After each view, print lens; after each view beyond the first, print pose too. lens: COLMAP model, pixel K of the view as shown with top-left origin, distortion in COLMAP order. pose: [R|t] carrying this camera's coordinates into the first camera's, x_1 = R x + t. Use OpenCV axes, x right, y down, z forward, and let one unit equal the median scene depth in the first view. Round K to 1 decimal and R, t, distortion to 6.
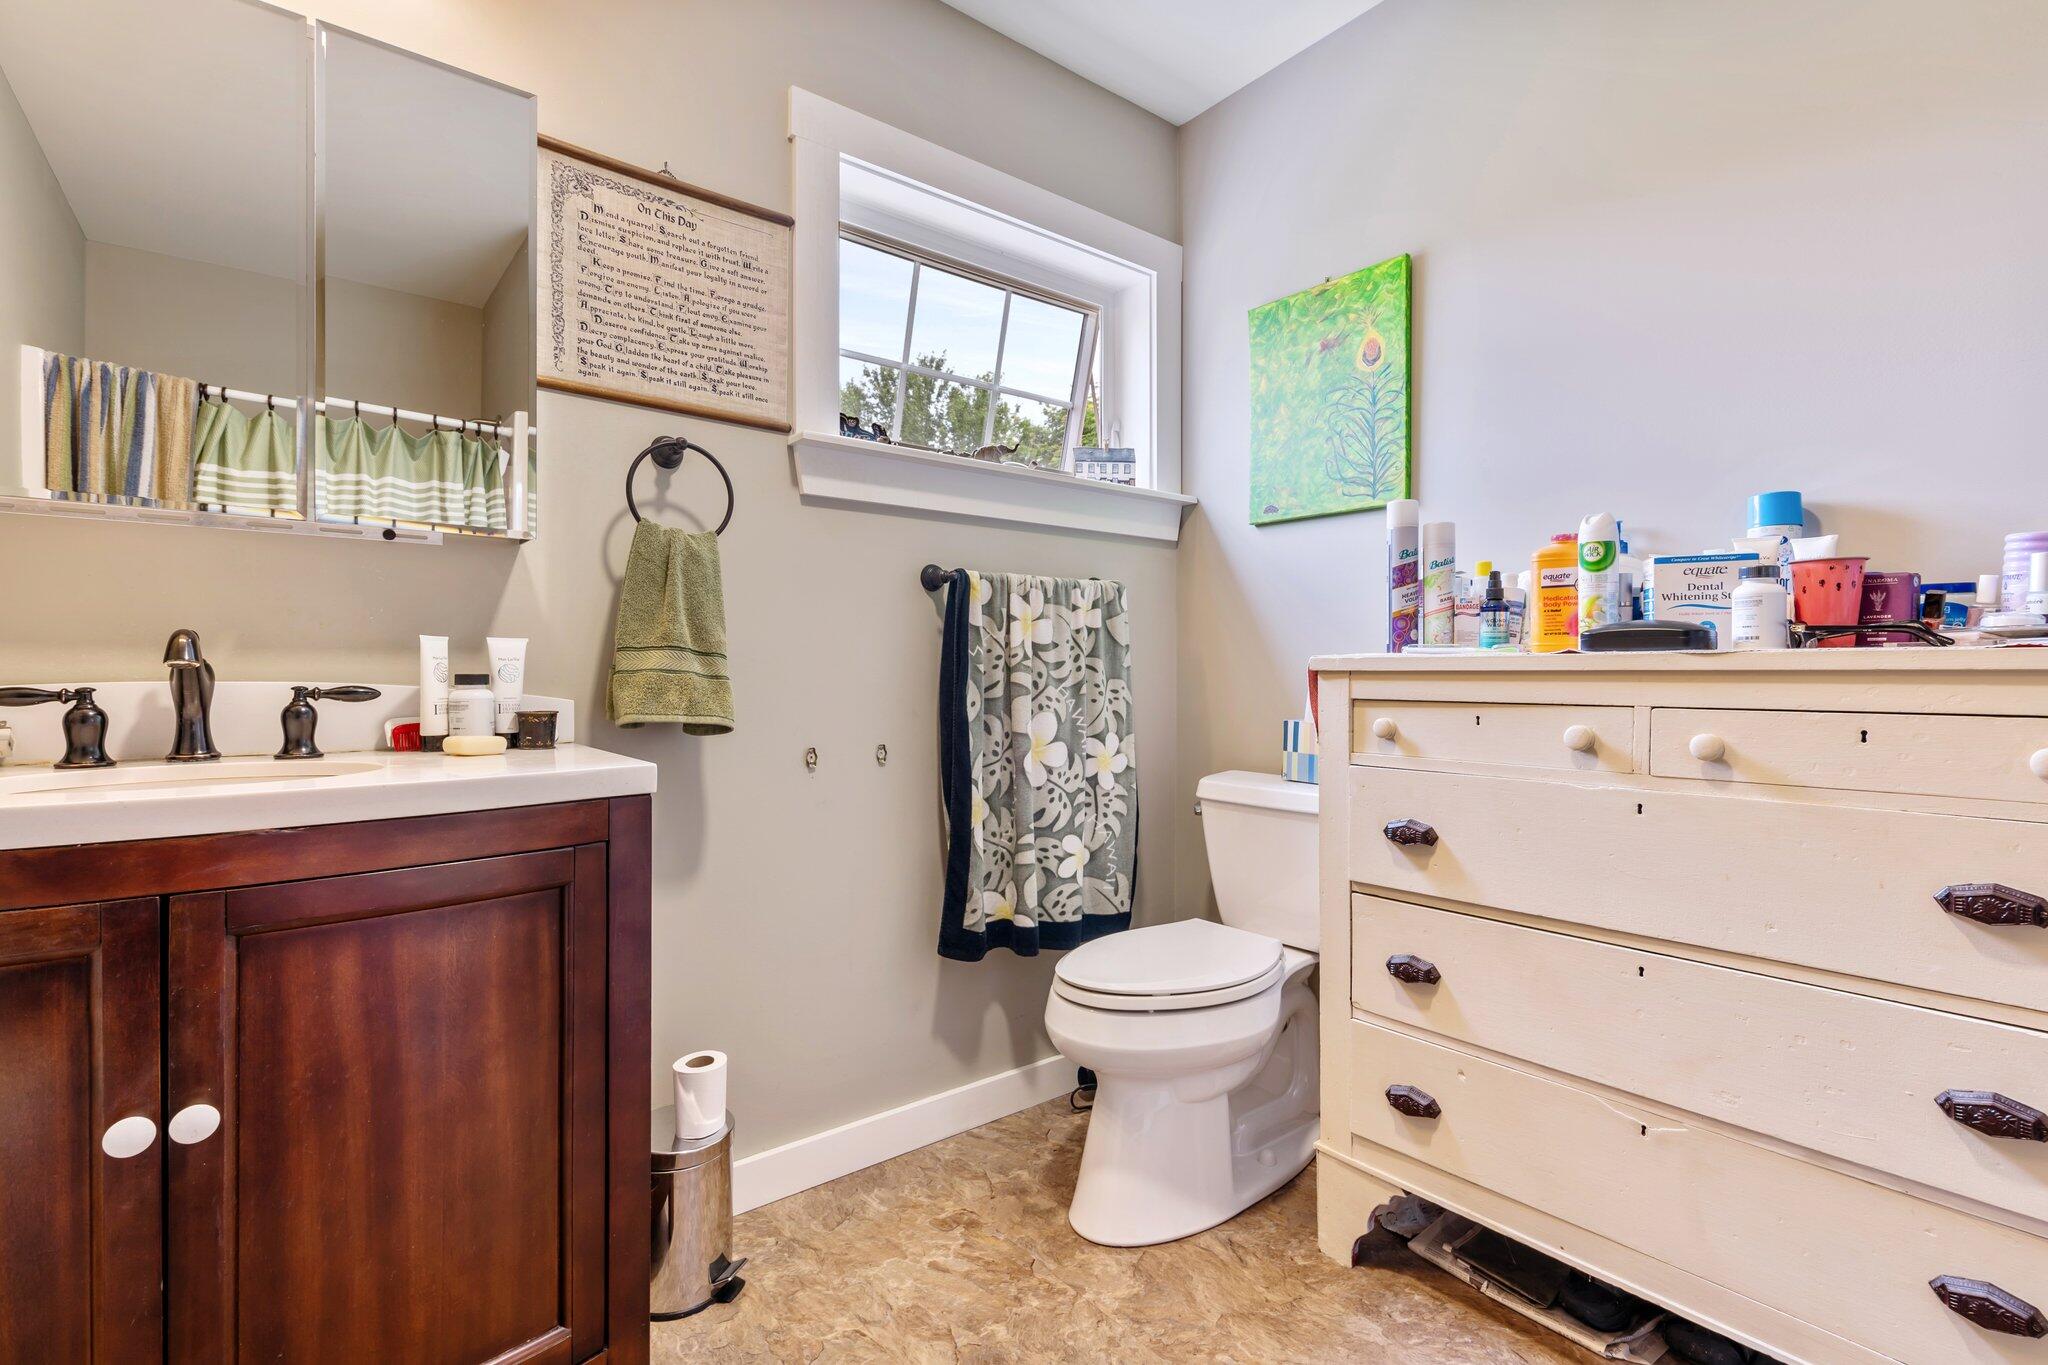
lens RADIAL K [[942.6, 0, 1024.0], [0, 942.6, 682.5], [0, 0, 1]] dist [-0.003217, 0.000550]
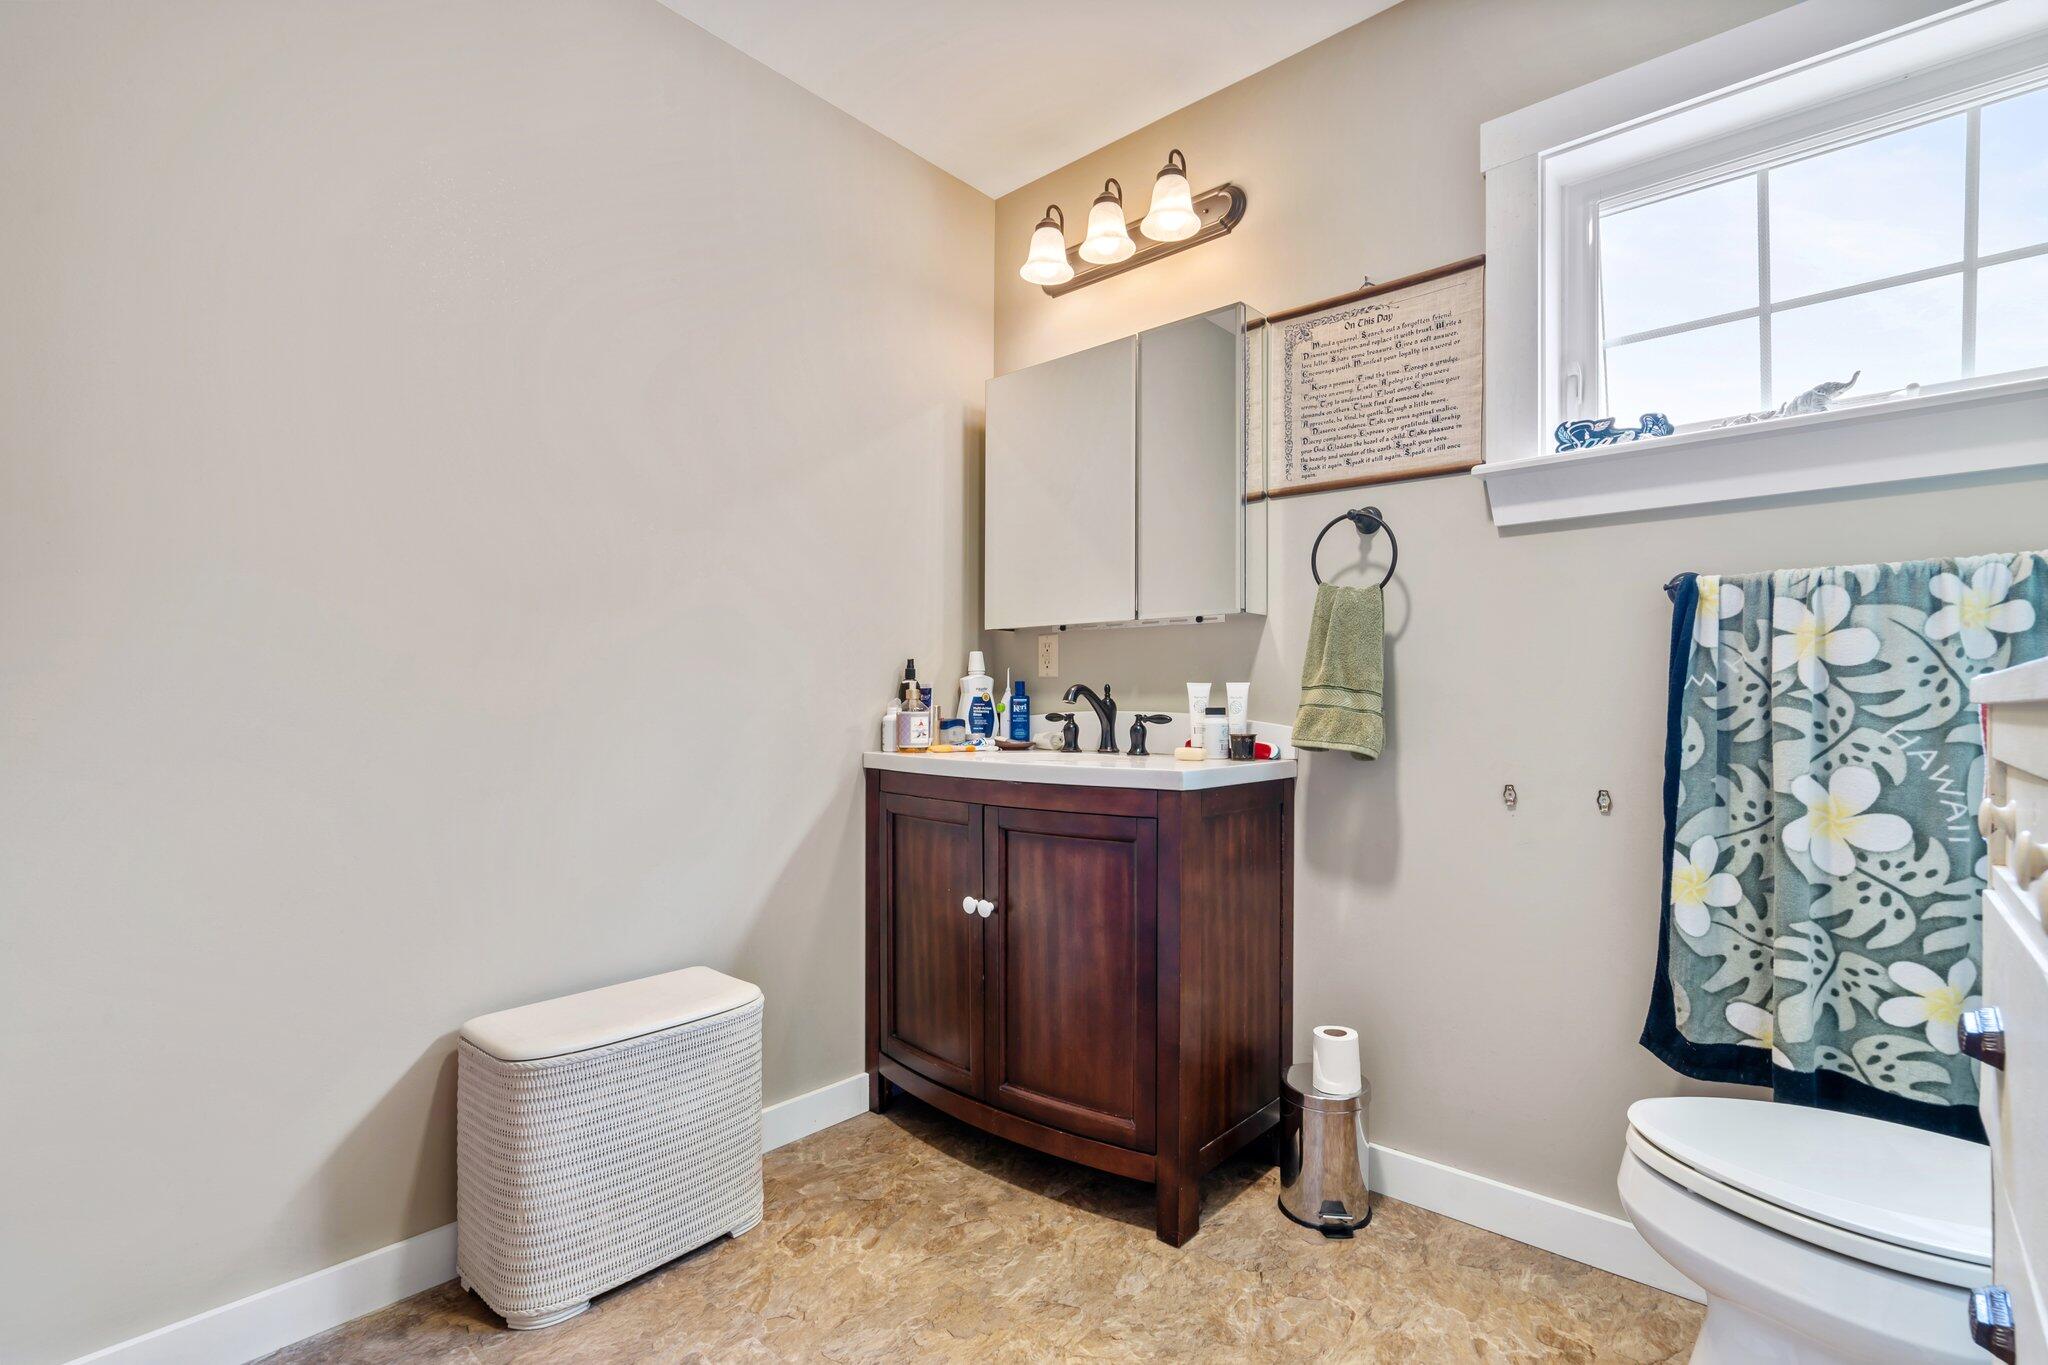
lens RADIAL K [[949.4, 0, 1025.7], [0, 949.4, 710.0], [0, 0, 1]] dist [0.000588, -0.000389]
pose [[0.177090, 0.005328, -0.984180, 0.683102], [-0.011062, 0.999933, 0.003422, -0.005581], [0.984132, 0.010281, 0.177137, 0.350995]]
